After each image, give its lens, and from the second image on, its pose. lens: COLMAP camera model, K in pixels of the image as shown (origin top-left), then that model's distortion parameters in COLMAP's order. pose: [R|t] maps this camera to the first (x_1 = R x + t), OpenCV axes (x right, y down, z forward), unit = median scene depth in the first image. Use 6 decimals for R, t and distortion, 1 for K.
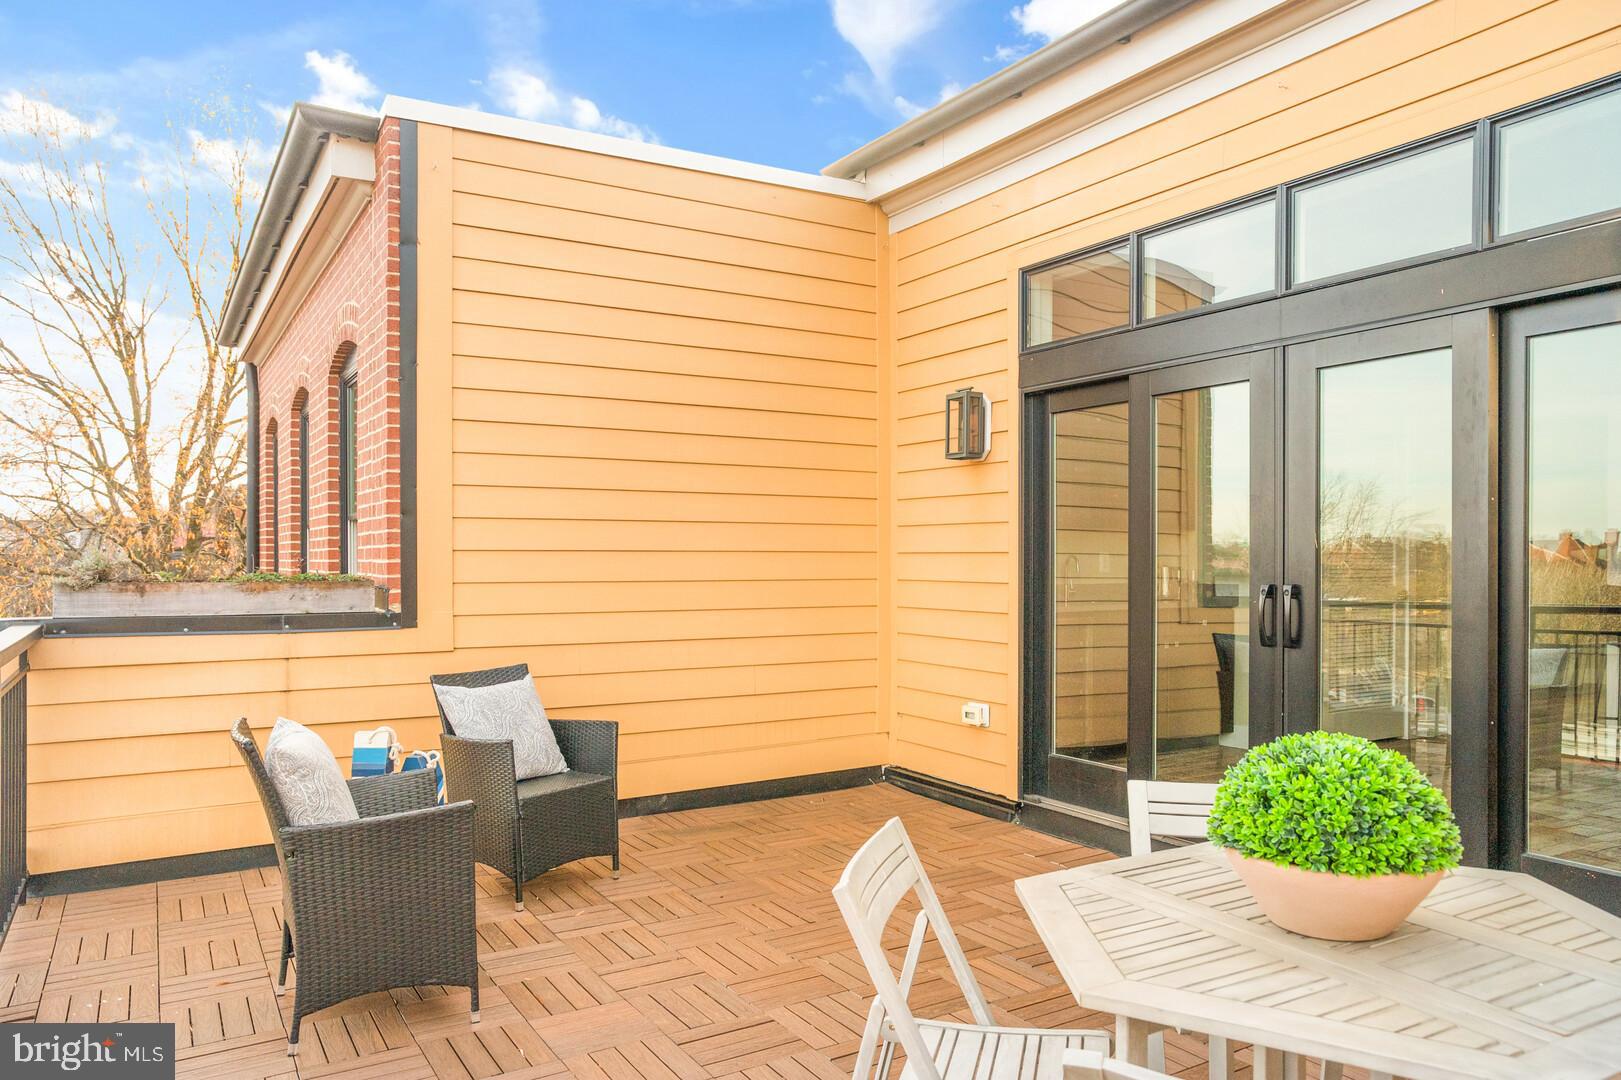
lens RADIAL K [[1110.2, 0, 807.5], [0, 1110.2, 553.1], [0, 0, 1]] dist [-0.001650, 0.001621]
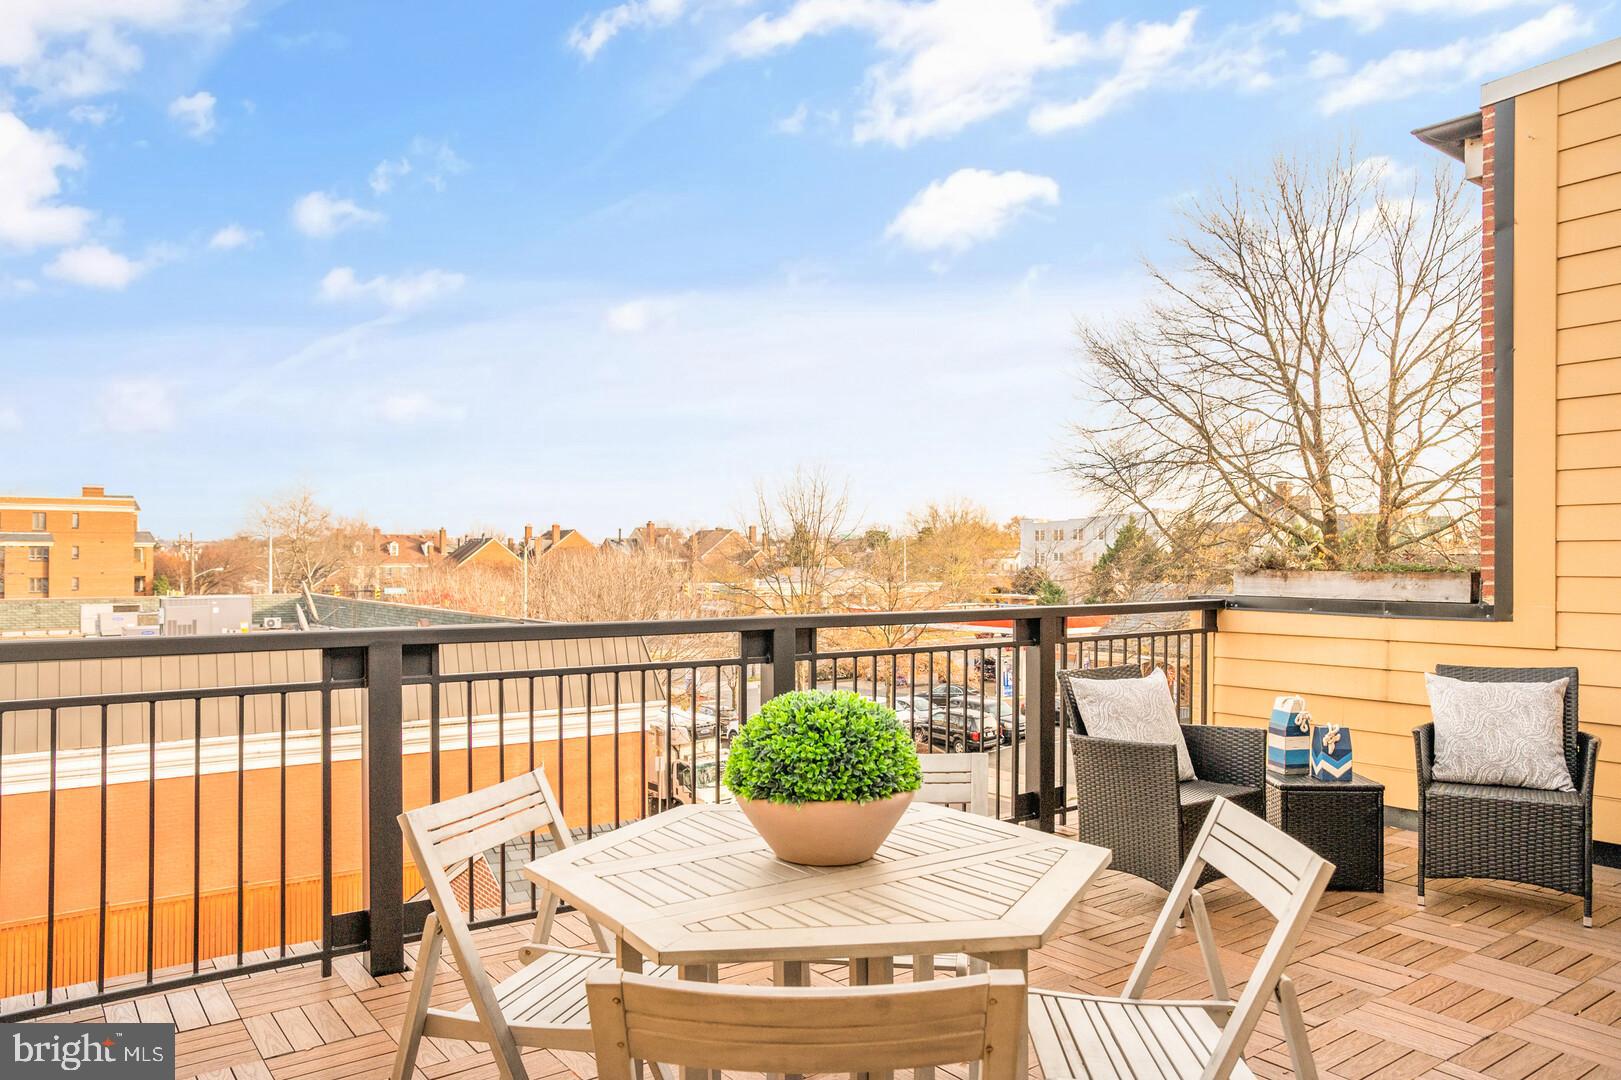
lens RADIAL K [[1110.2, 0, 806.3], [0, 1110.2, 553.7], [0, 0, 1]] dist [-0.001650, 0.001621]
pose [[0.092179, -0.004123, -0.995734, 0.614832], [0.005986, 0.999976, -0.003586, 0.008471], [0.995724, -0.005630, 0.092201, 0.330156]]
